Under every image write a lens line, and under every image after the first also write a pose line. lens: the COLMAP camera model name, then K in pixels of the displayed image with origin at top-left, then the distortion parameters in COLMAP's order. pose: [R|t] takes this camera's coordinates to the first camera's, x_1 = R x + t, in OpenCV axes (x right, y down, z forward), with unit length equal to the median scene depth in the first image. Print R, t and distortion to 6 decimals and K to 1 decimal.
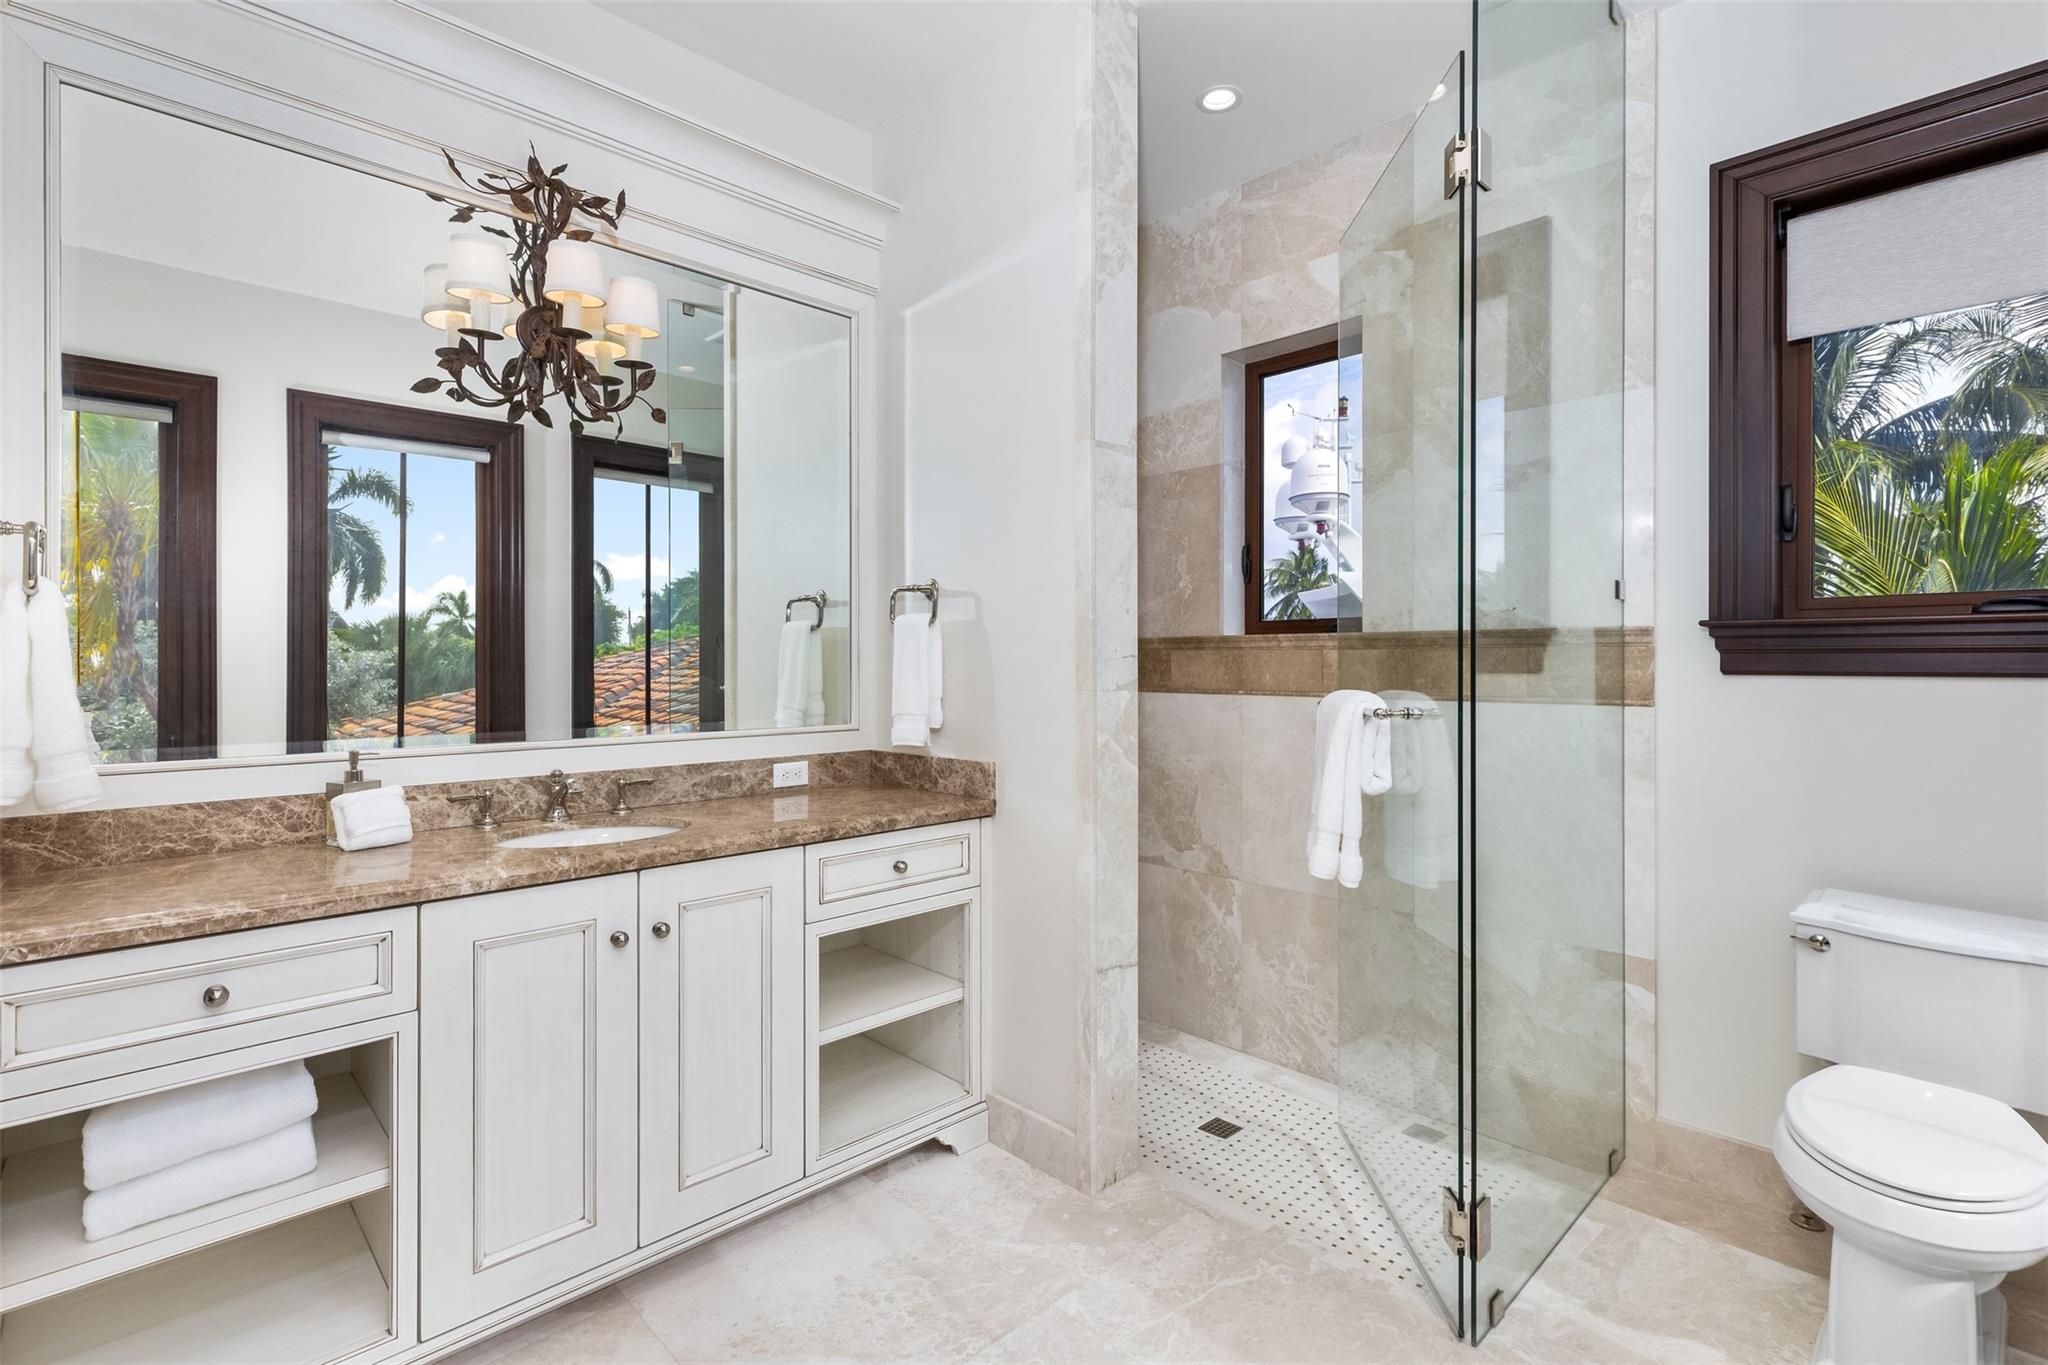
lens RADIAL K [[941.4, 0, 1014.0], [0, 941.4, 664.3], [0, 0, 1]] dist [0.002843, 0.000272]
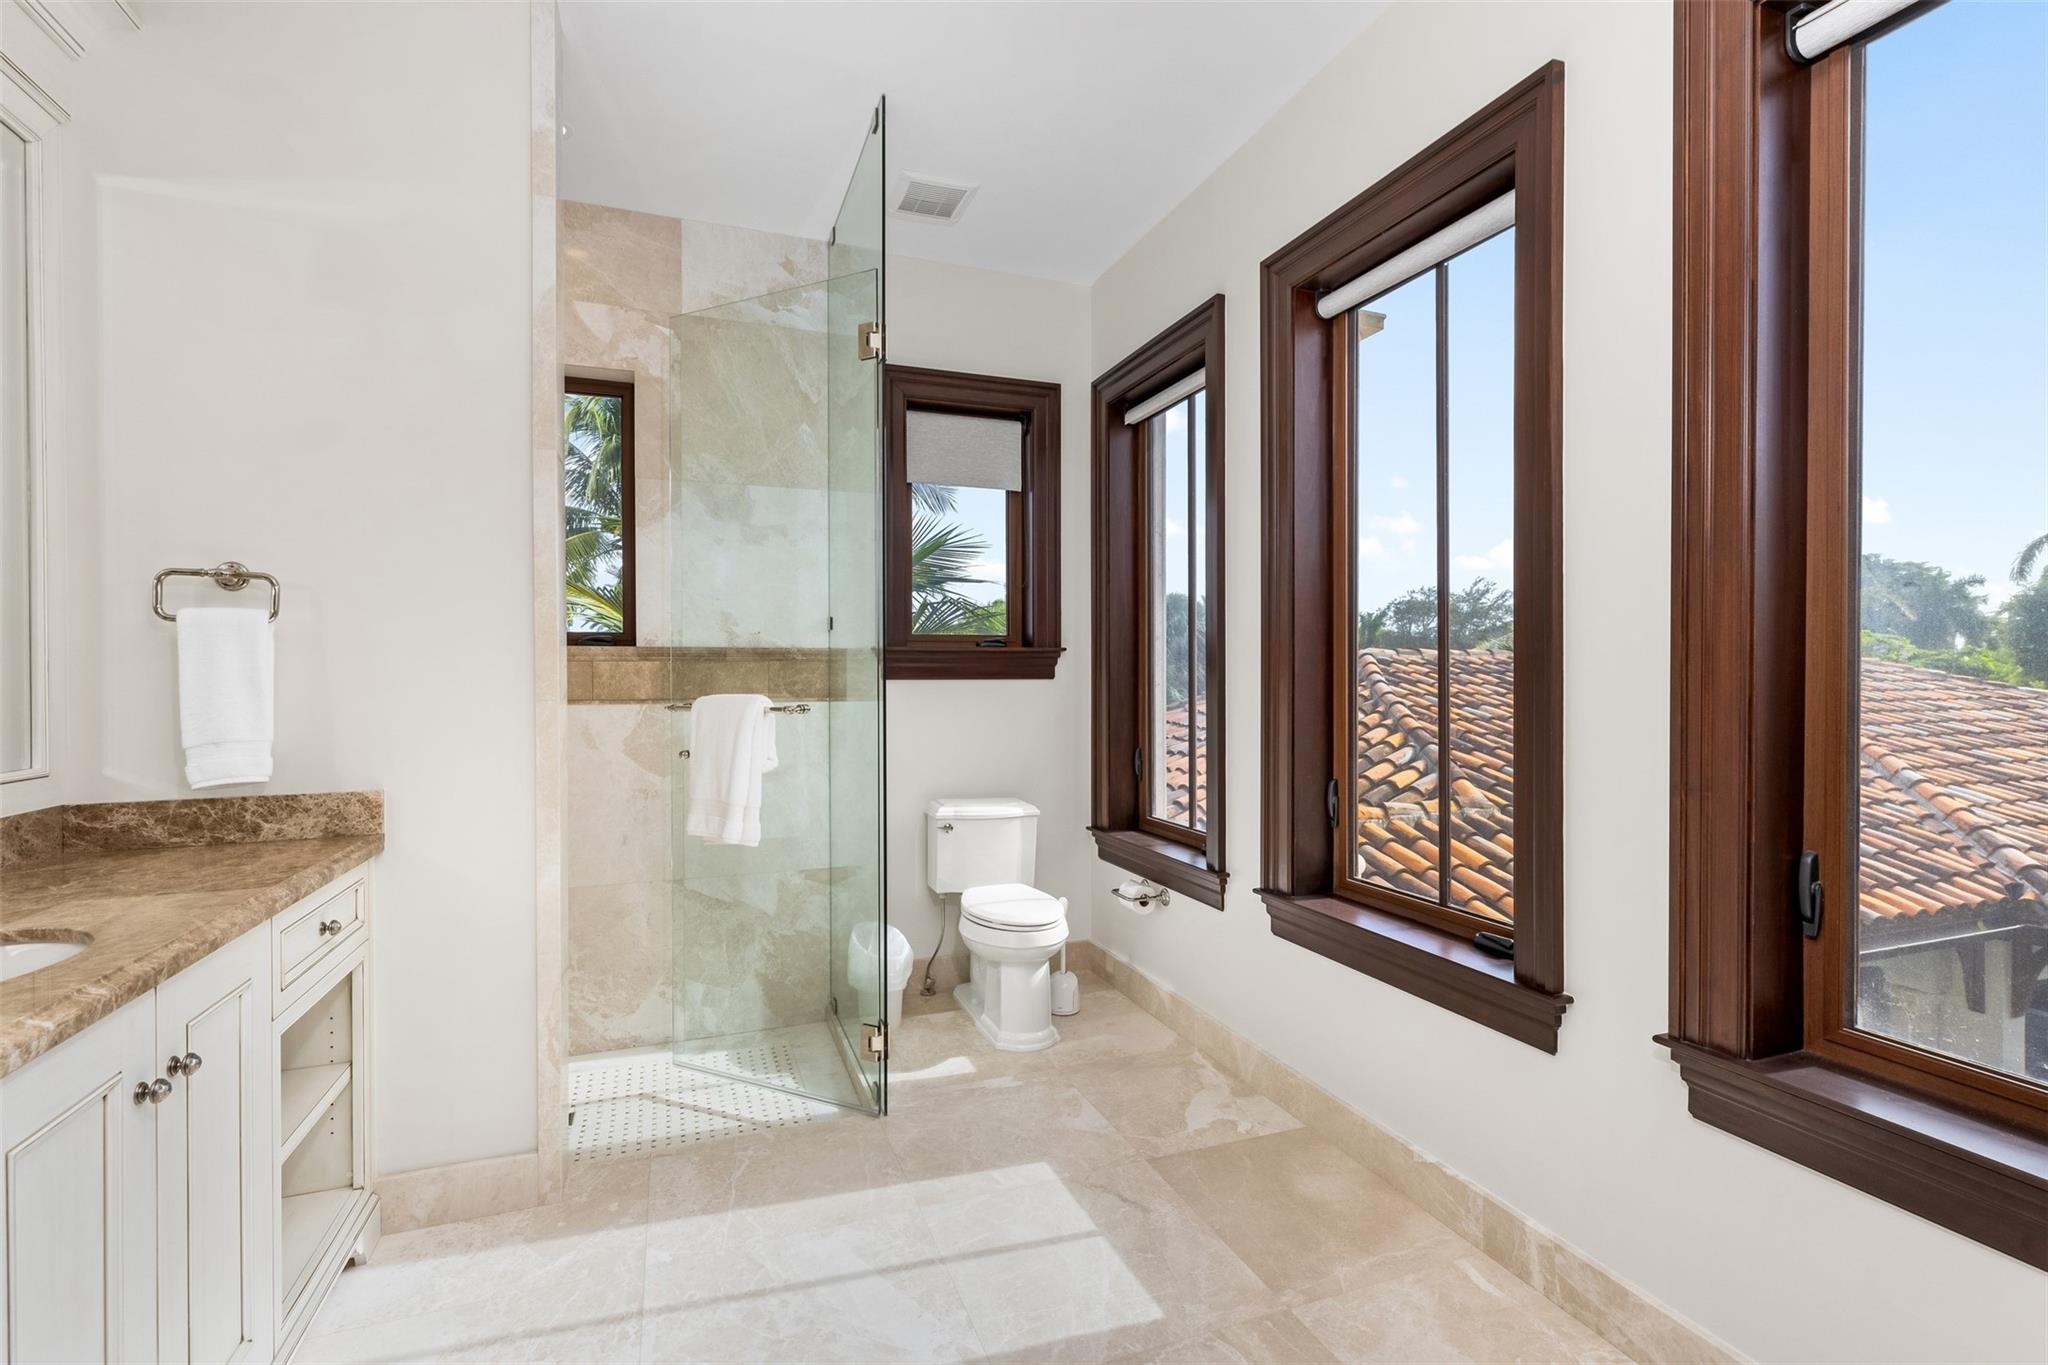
lens RADIAL K [[941.4, 0, 1009.6], [0, 941.4, 680.4], [0, 0, 1]] dist [0.002843, 0.000272]
pose [[0.398872, -0.009083, 0.916962, -0.570228], [0.006907, 0.999952, 0.006901, 0.003059], [-0.916981, 0.003580, 0.398916, 0.137917]]
